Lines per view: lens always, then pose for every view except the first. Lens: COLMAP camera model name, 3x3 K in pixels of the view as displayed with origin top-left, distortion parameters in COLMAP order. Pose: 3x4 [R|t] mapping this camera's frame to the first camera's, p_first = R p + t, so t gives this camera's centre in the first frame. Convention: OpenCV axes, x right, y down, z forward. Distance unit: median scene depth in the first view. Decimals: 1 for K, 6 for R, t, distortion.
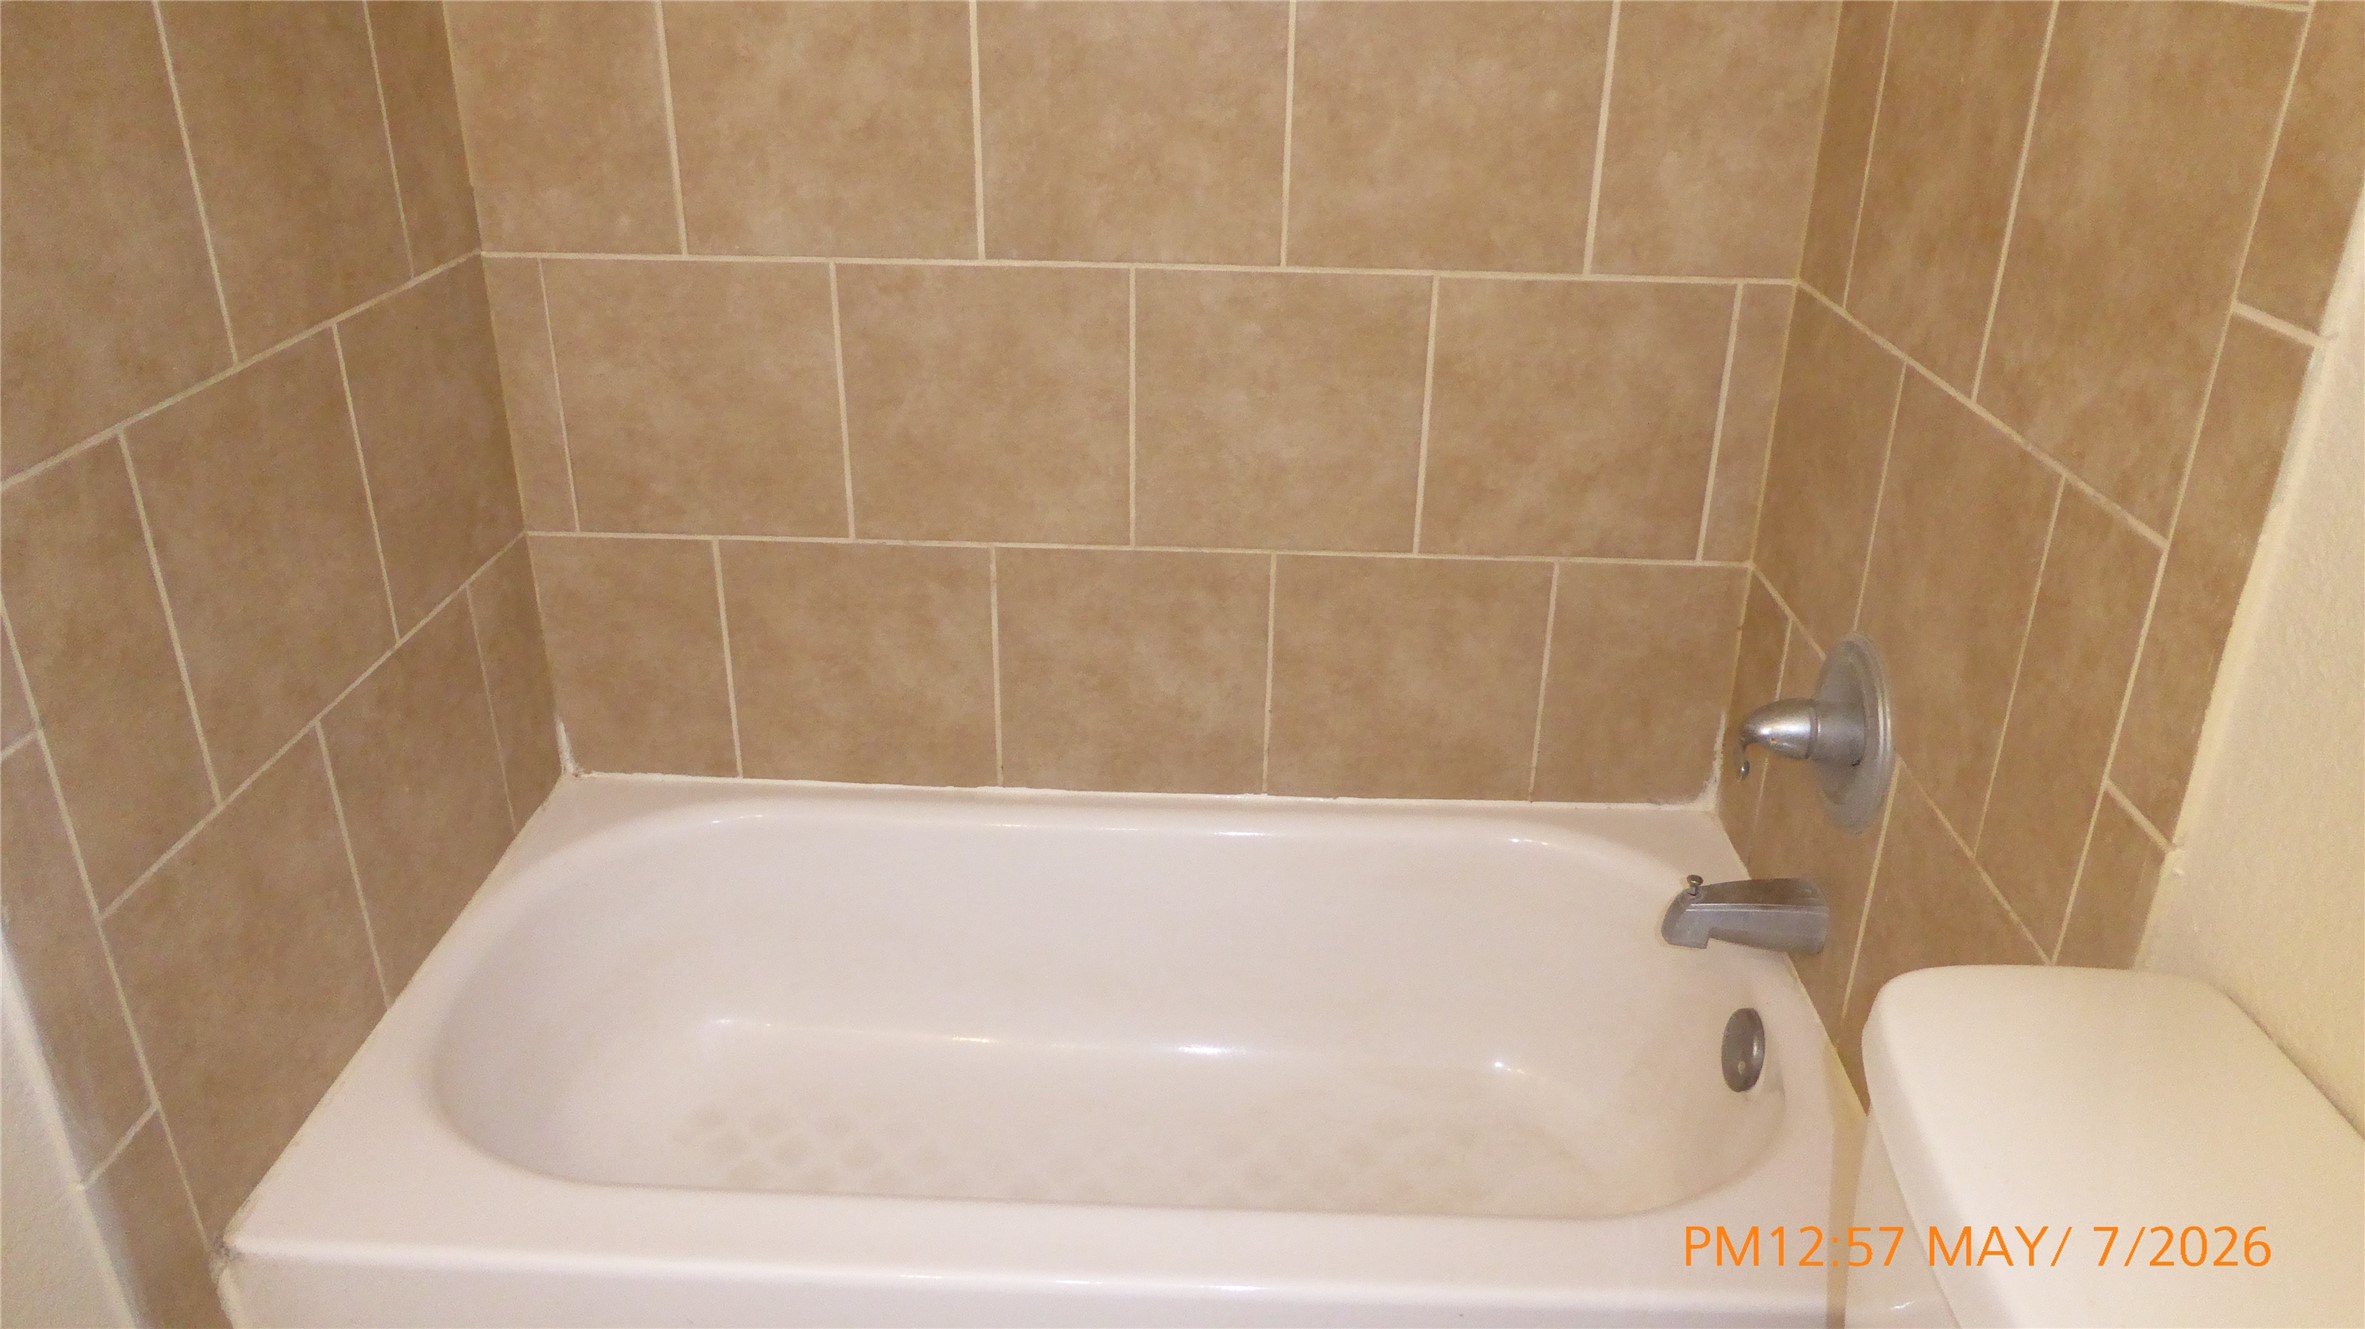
lens RADIAL K [[1690.4, 0, 1190.3], [0, 1690.4, 638.6], [0, 0, 1]] dist [-0.021468, 0.005715]
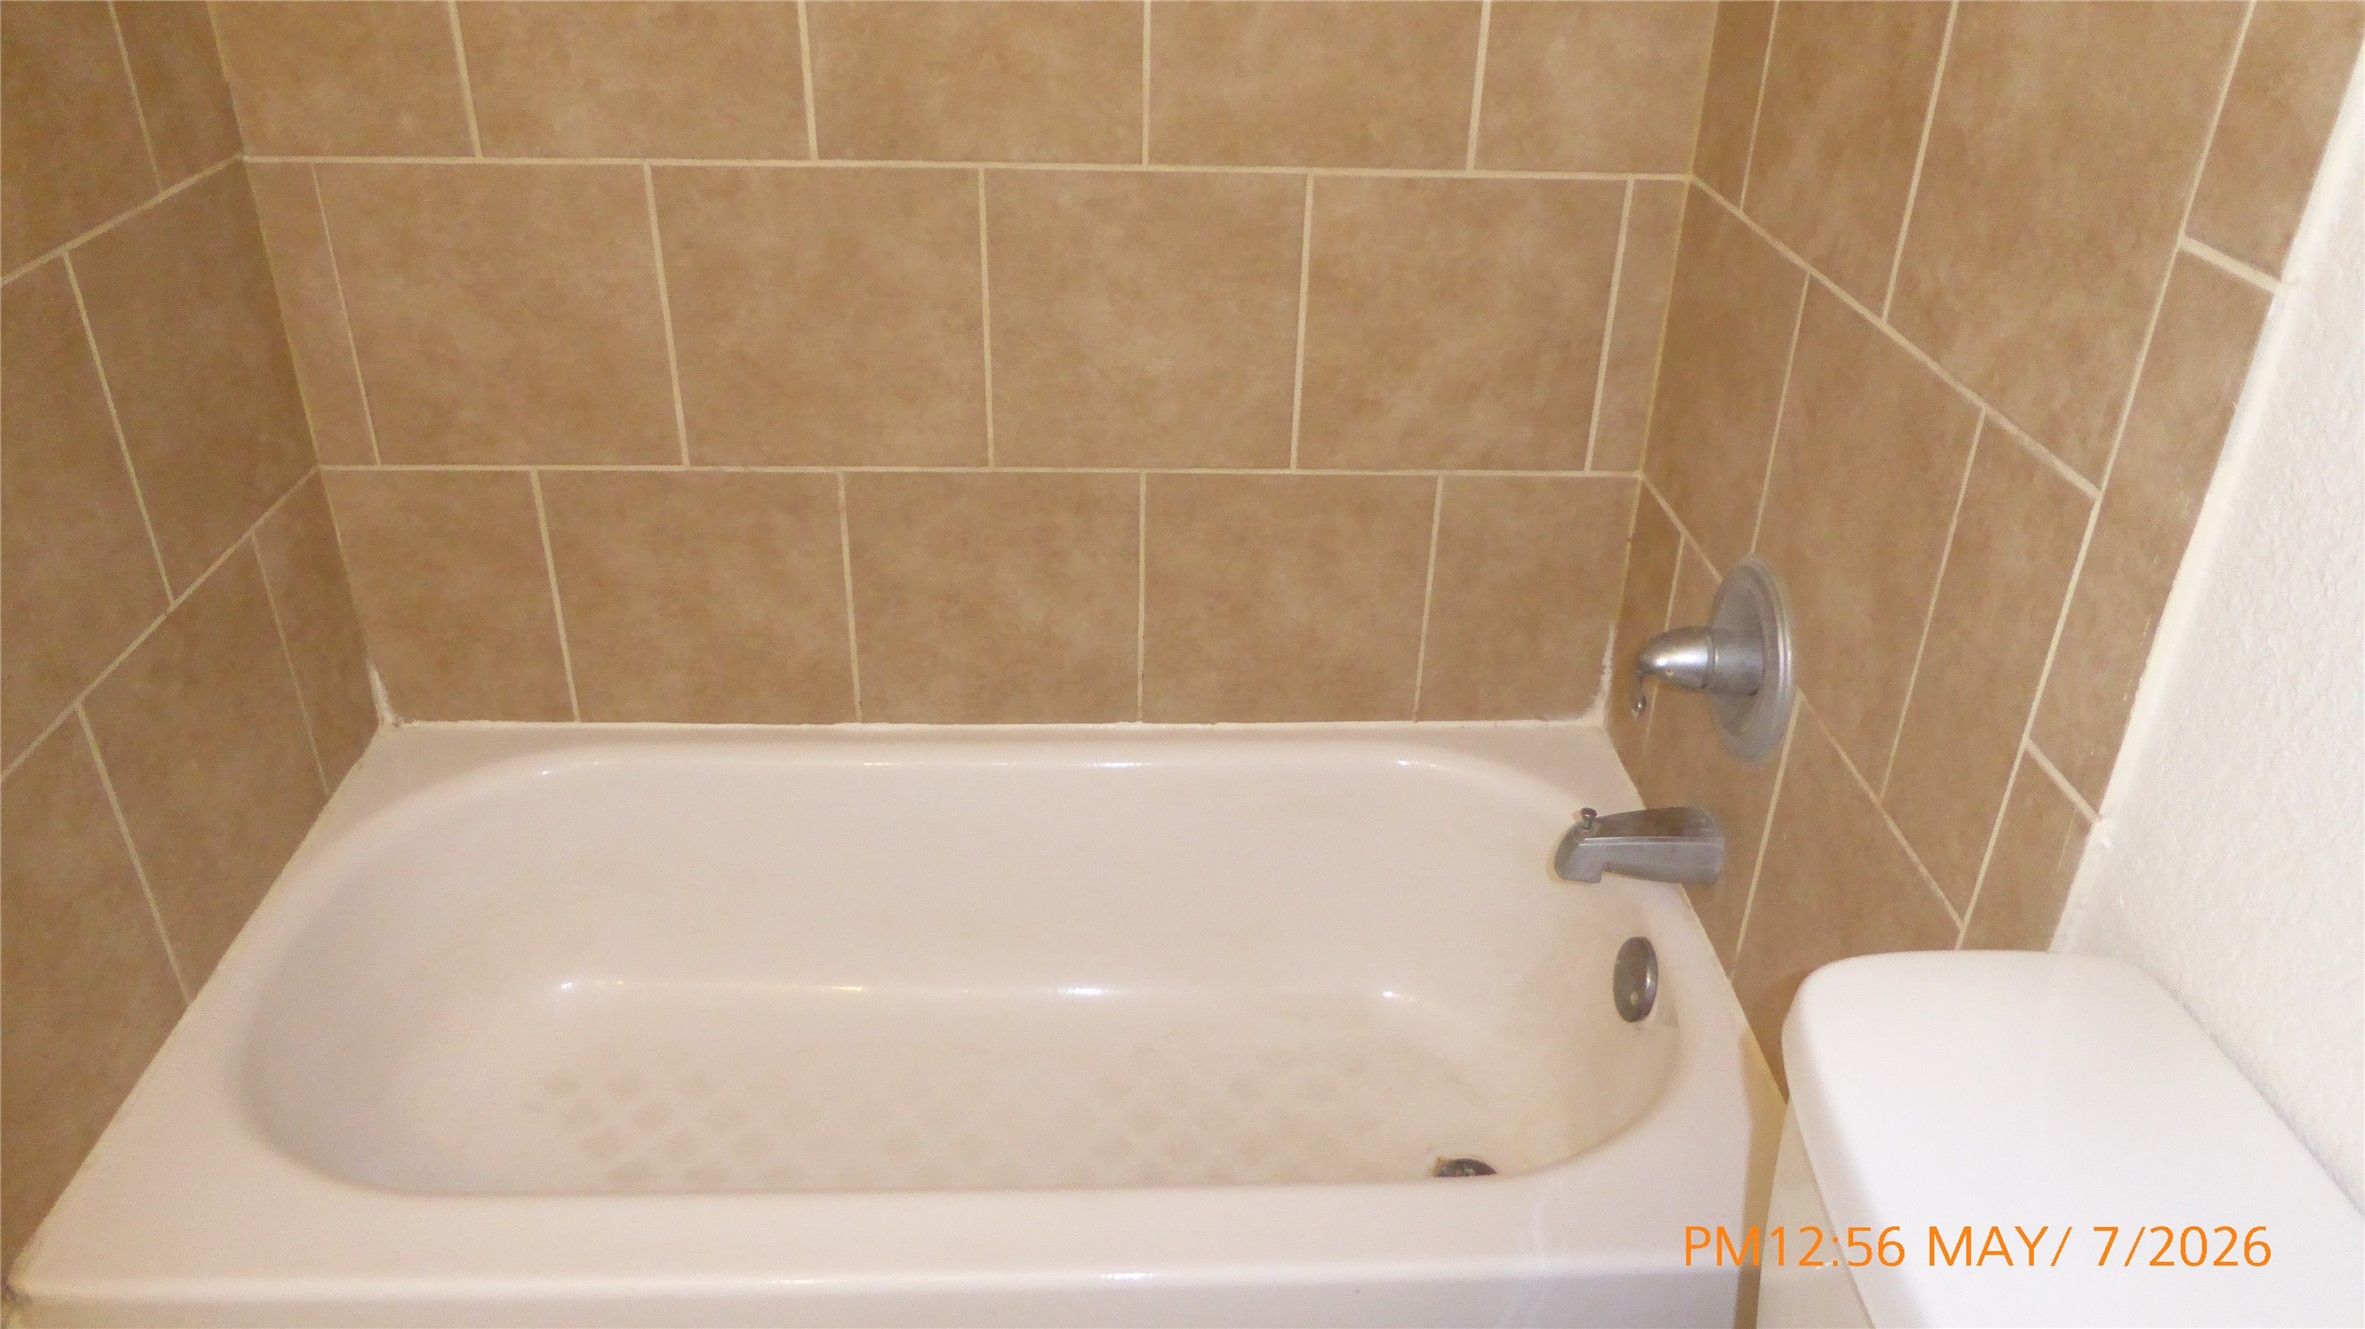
lens RADIAL K [[1690.4, 0, 1190.3], [0, 1690.4, 638.6], [0, 0, 1]] dist [-0.021468, 0.005715]
pose [[0.996931, -0.028538, 0.072902, 0.004903], [0.022382, 0.996221, 0.083917, -0.039510], [-0.075021, -0.082028, 0.993802, 0.062057]]
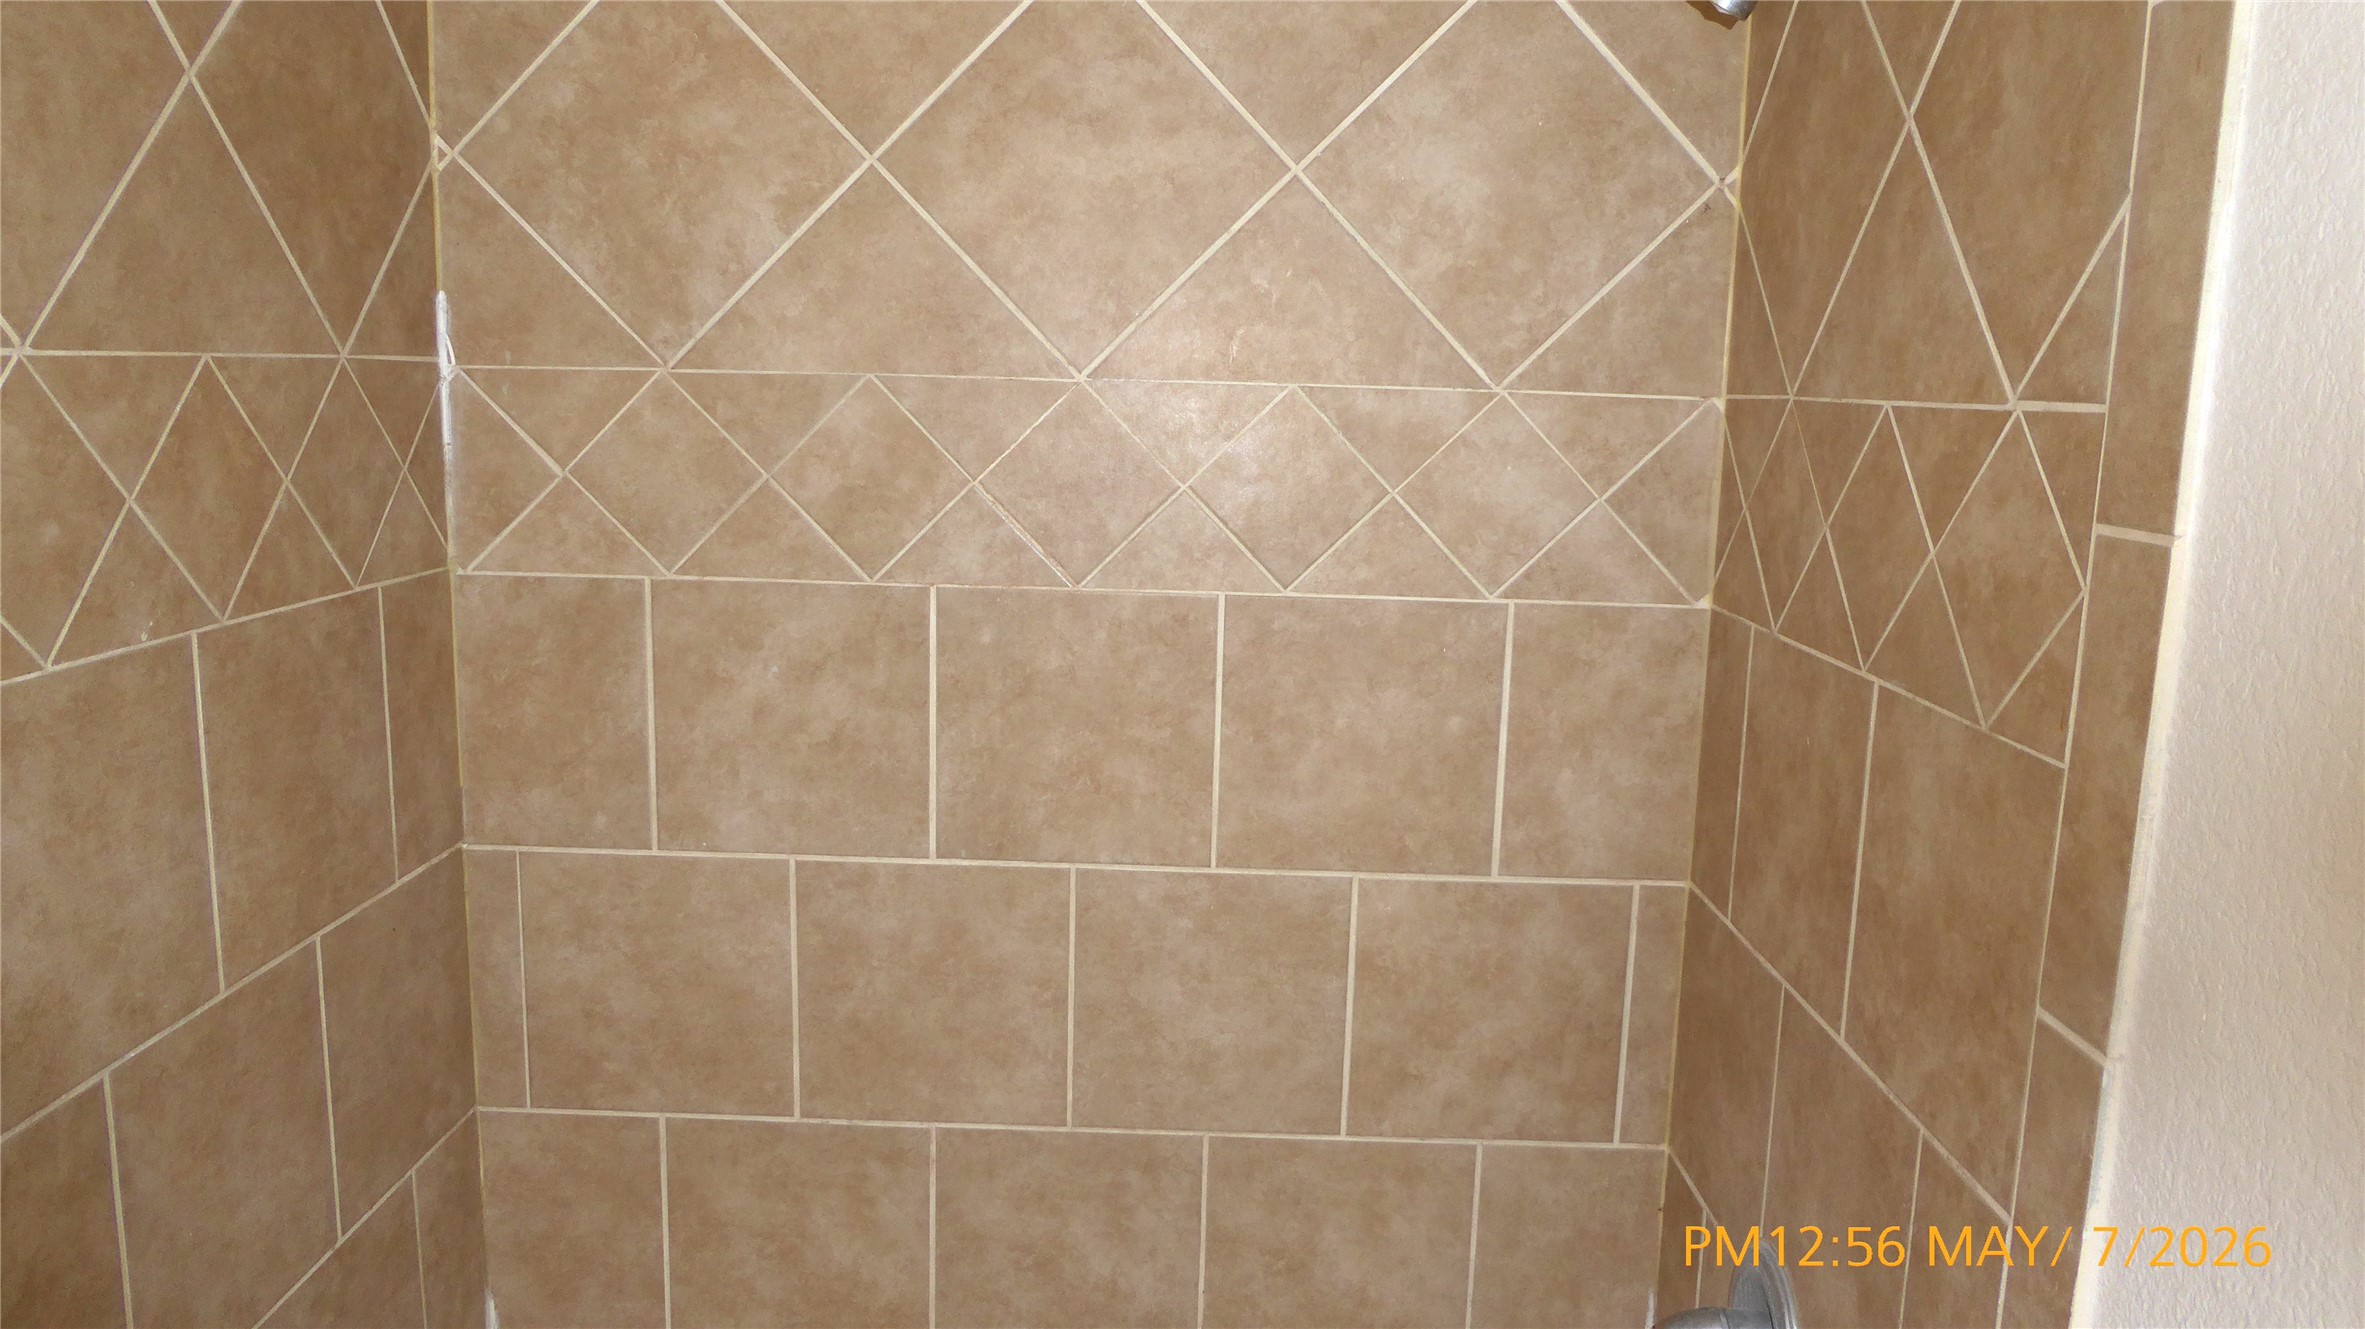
lens RADIAL K [[1685.1, 0, 1194.1], [0, 1685.1, 646.8], [0, 0, 1]] dist [-0.025136, 0.004109]
pose [[0.999651, 0.010140, 0.024399, 0.015052], [-0.003526, 0.966362, -0.257162, -0.080356], [-0.026186, 0.256986, 0.966060, -0.072862]]
